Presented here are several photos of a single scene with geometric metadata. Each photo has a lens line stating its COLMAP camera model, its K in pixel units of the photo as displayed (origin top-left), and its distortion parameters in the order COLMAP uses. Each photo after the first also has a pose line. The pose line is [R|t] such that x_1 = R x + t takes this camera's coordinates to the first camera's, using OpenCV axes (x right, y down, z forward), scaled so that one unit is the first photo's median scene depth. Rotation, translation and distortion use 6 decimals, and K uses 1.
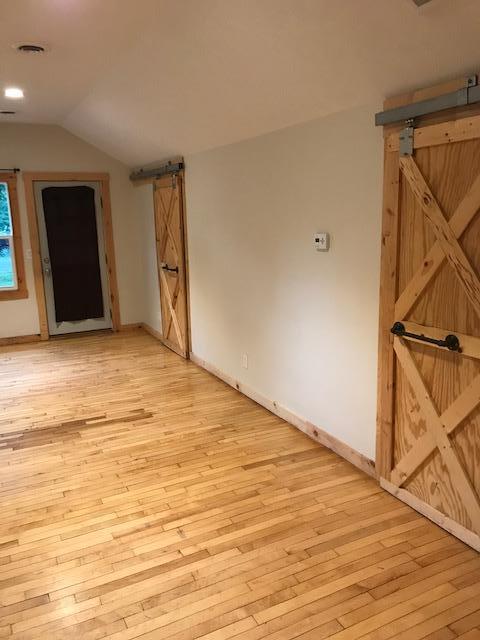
lens RADIAL K [[522.4, 0, 243.9], [0, 522.4, 317.3], [0, 0, 1]] dist [0.039257, -0.059882]
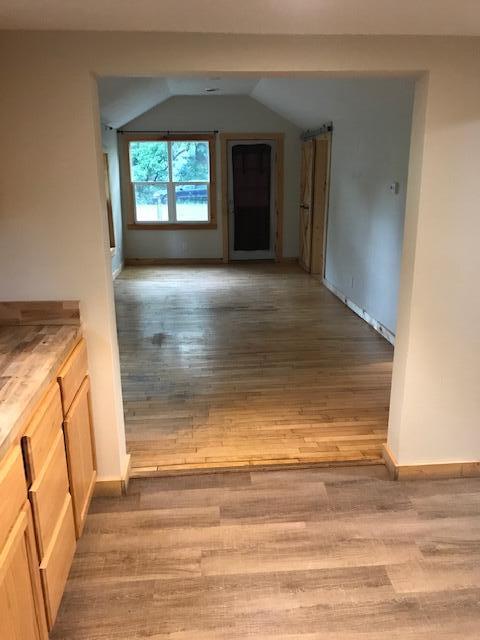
lens RADIAL K [[522.4, 0, 236.7], [0, 522.4, 324.5], [0, 0, 1]] dist [0.039257, -0.059882]
pose [[0.922096, 0.126688, -0.365634, 0.273555], [-0.091105, 0.989403, 0.113059, 0.080699], [0.376083, -0.070940, 0.923866, -0.409382]]
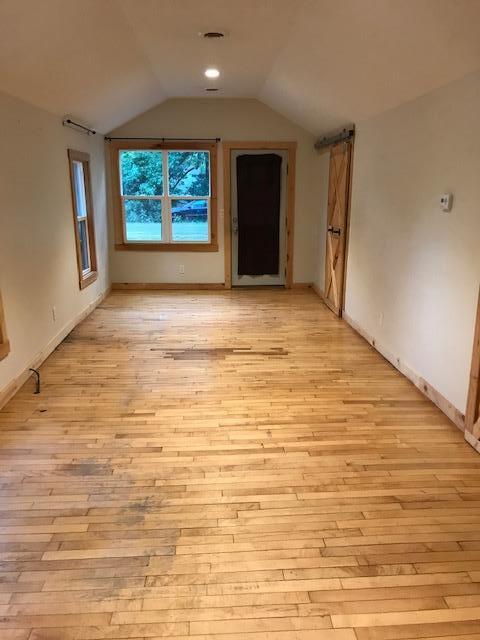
lens RADIAL K [[522.4, 0, 238.9], [0, 522.4, 315.3], [0, 0, 1]] dist [0.039257, -0.059882]
pose [[0.915024, 0.118314, -0.385658, 0.171007], [-0.101621, 0.992797, 0.063468, 0.045109], [0.390389, -0.018883, 0.920456, -0.099174]]
